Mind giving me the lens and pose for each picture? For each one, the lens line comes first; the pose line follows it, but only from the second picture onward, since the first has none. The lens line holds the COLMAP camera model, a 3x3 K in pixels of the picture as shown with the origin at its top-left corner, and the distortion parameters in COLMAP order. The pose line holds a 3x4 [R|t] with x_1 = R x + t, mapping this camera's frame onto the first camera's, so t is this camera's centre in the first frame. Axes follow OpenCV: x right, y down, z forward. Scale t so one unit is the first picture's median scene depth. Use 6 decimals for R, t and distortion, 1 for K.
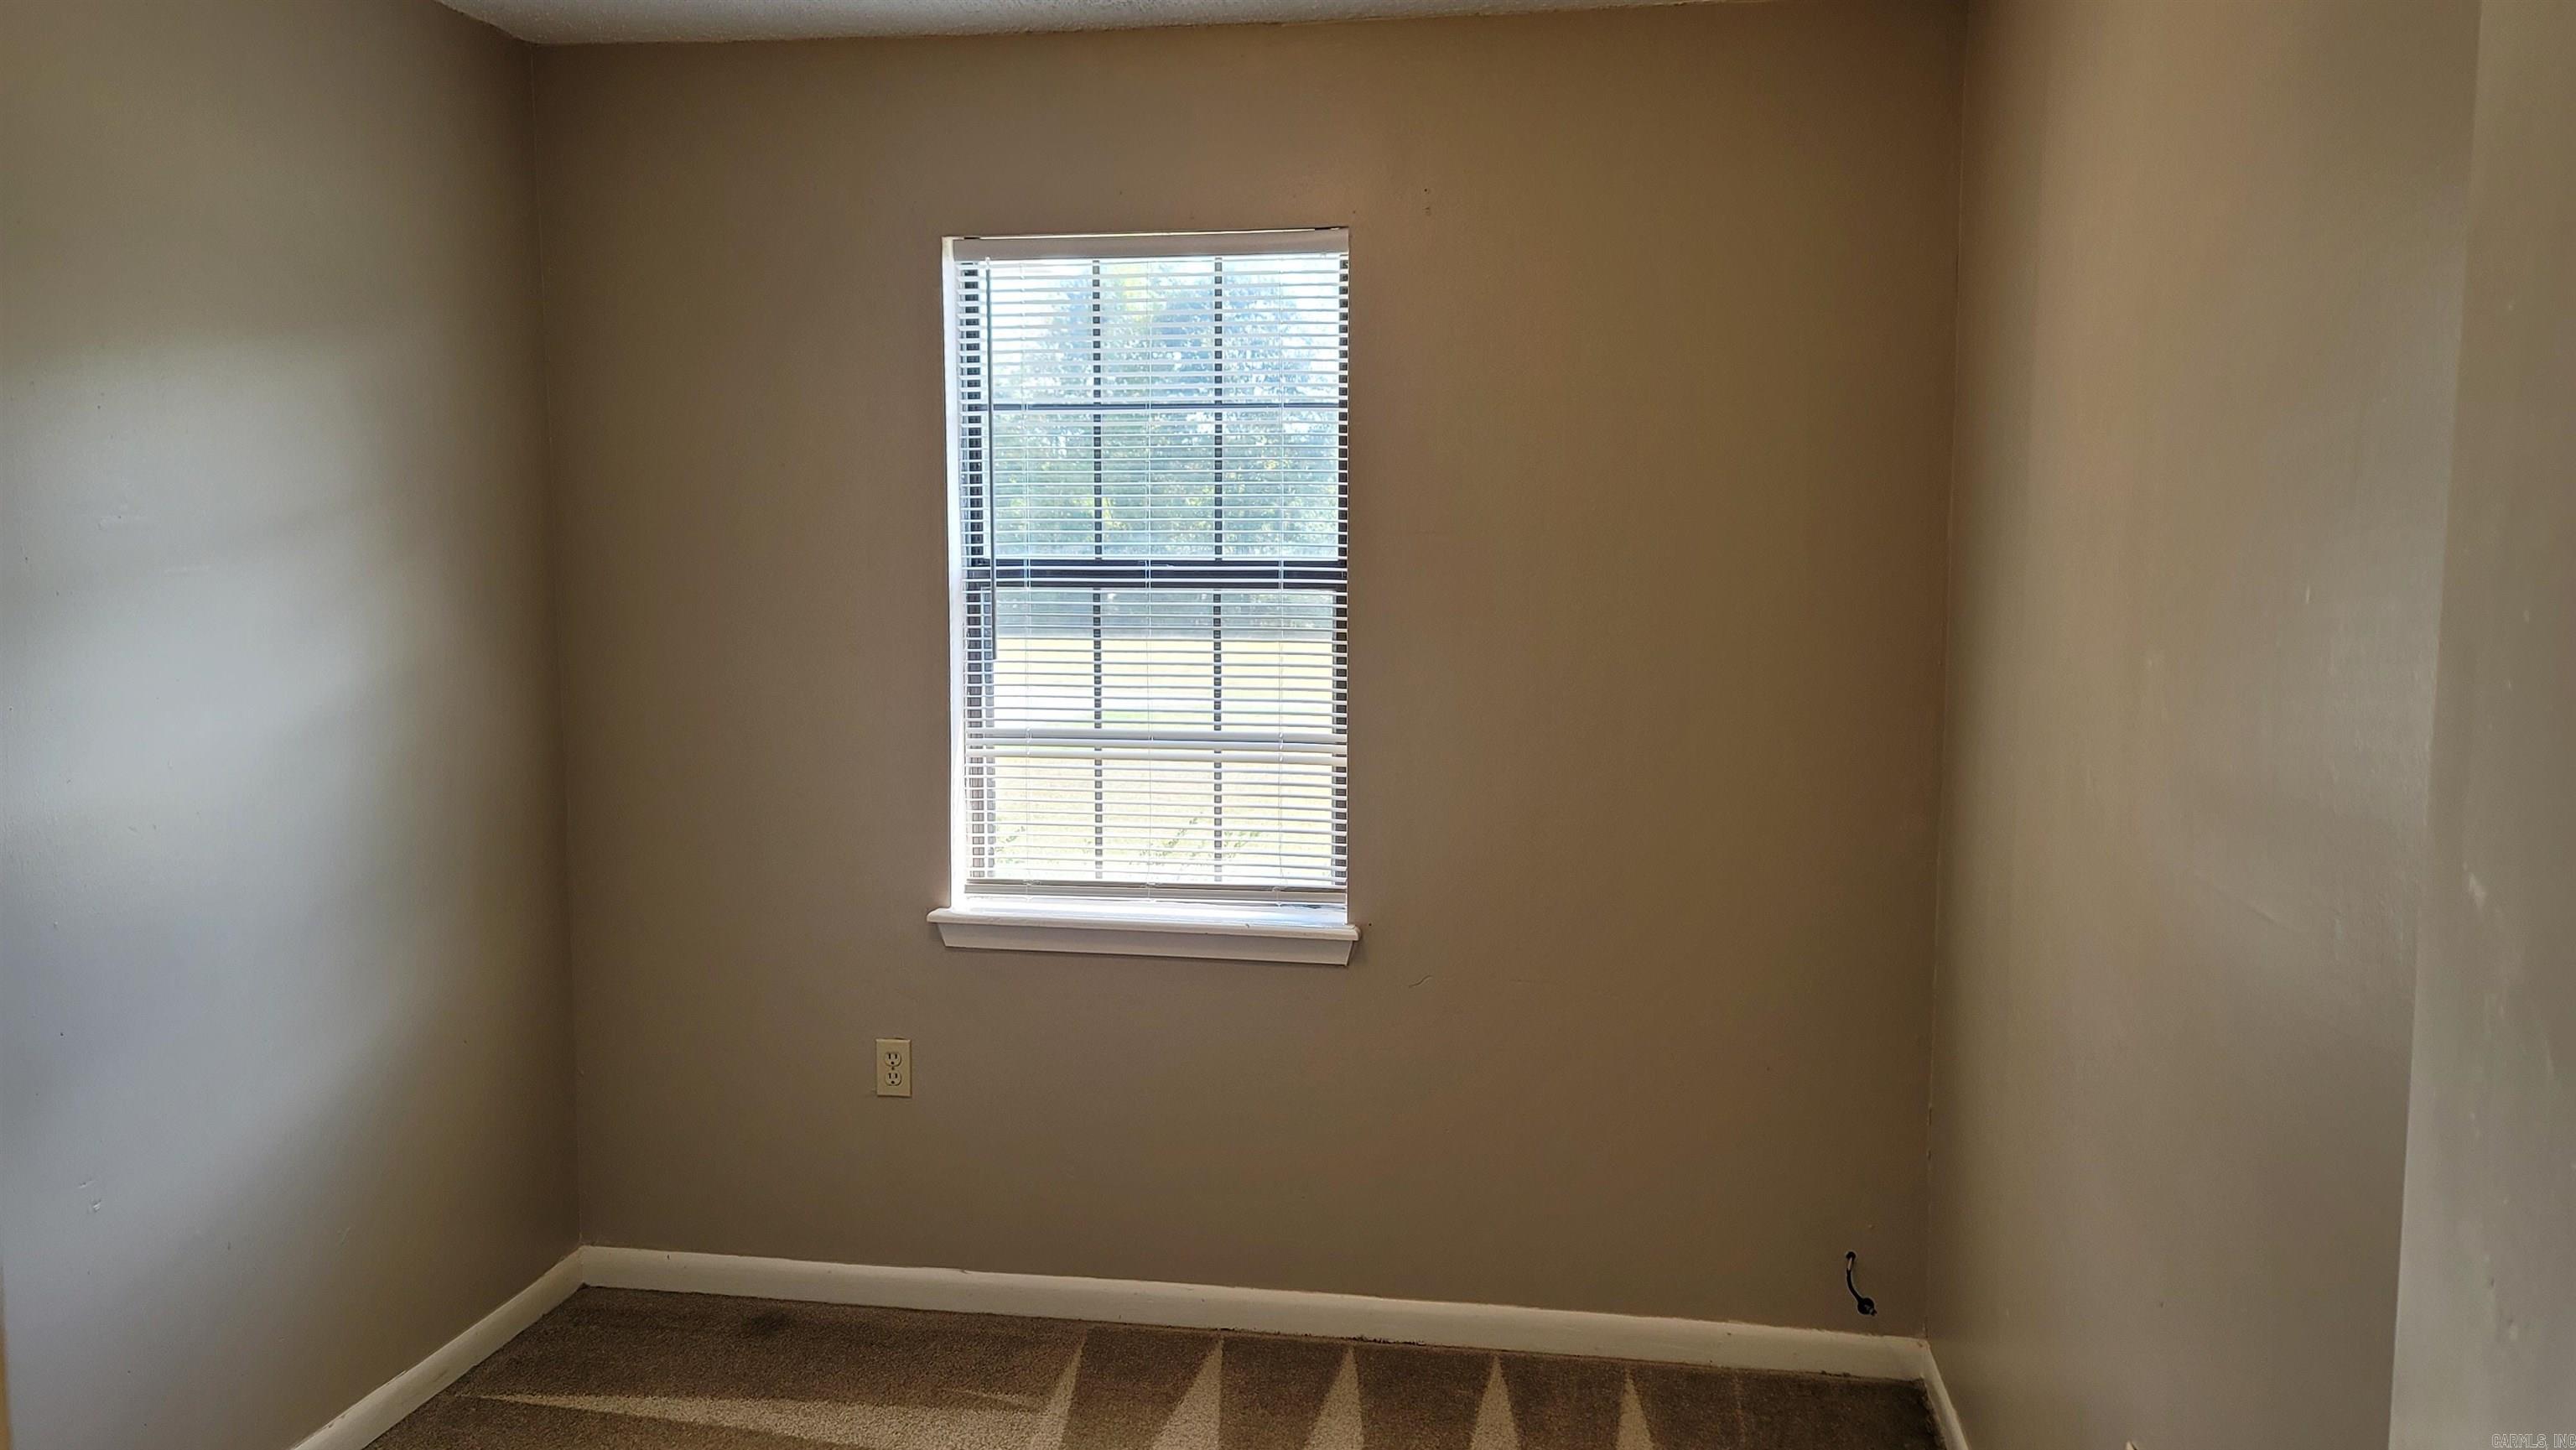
lens RADIAL K [[1825.5, 0, 1288.0], [0, 1825.5, 725.0], [0, 0, 1]] dist [0.066535, -0.099163]
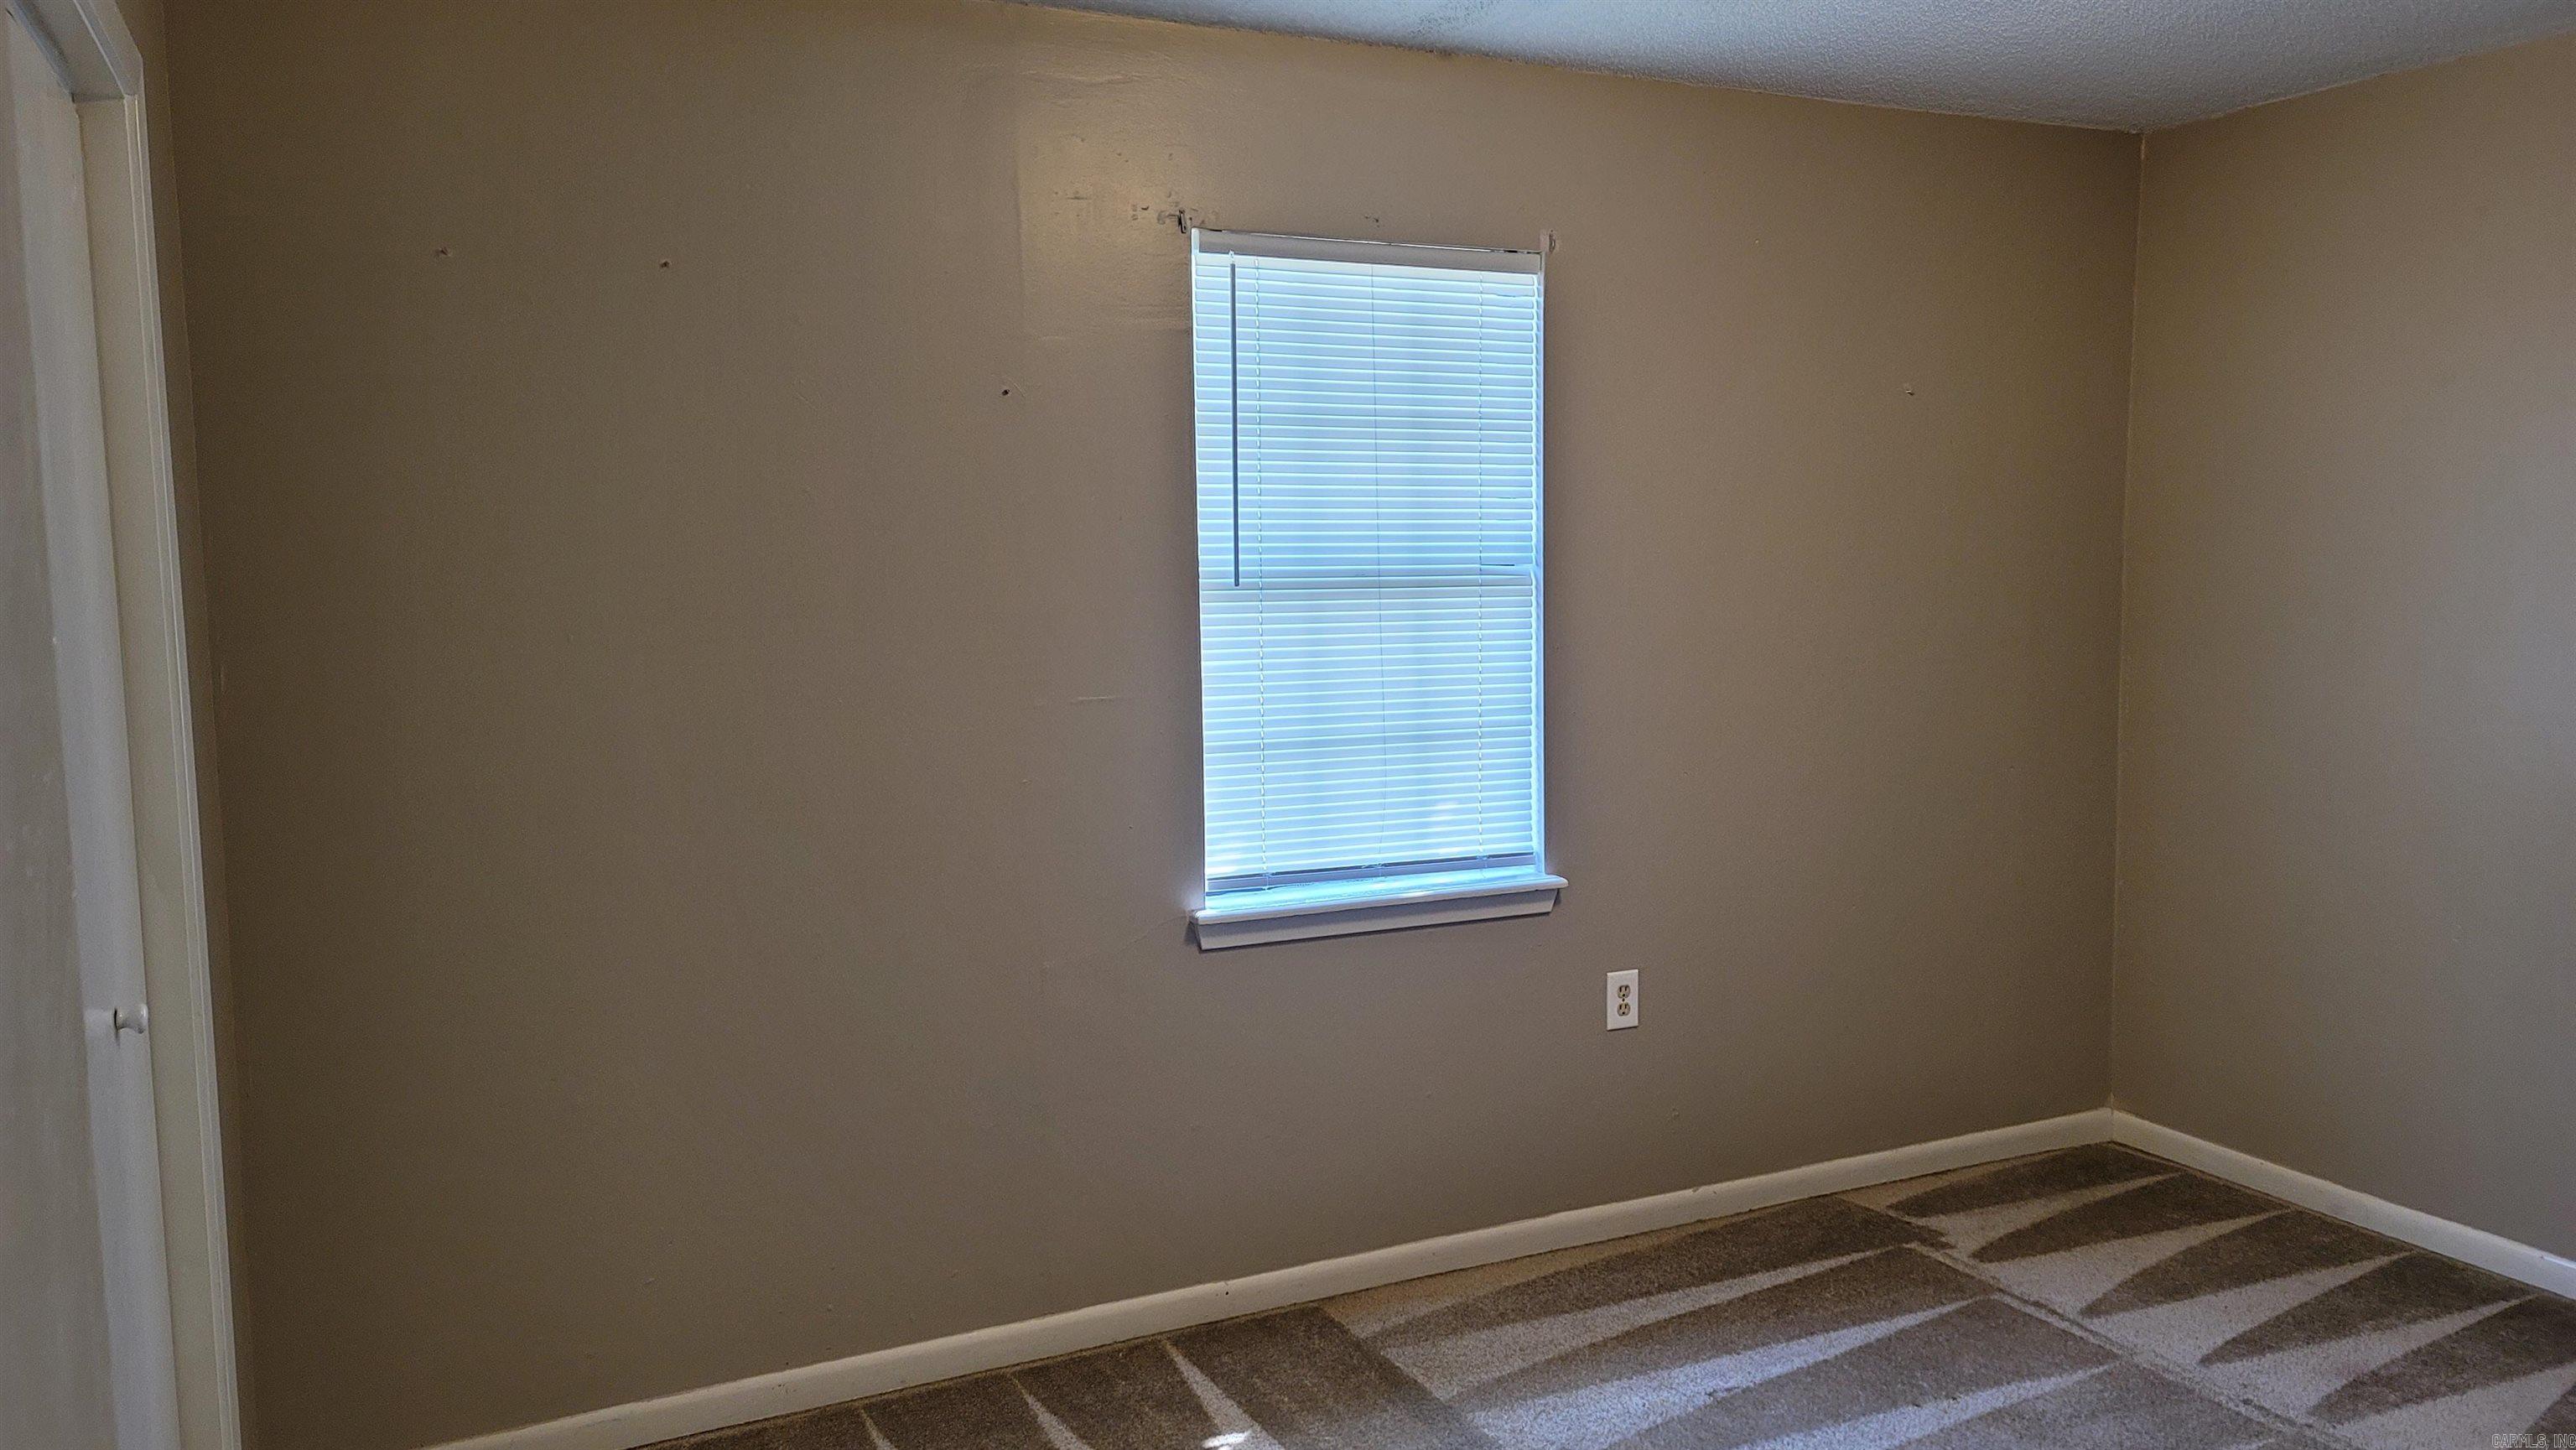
lens RADIAL K [[1825.5, 0, 1288.0], [0, 1825.5, 725.0], [0, 0, 1]] dist [0.066535, -0.099163]
pose [[0.821566, -0.066239, 0.566253, -0.719779], [0.078676, 0.996897, 0.002465, 0.001677], [-0.564659, 0.042526, 0.824228, 0.168624]]
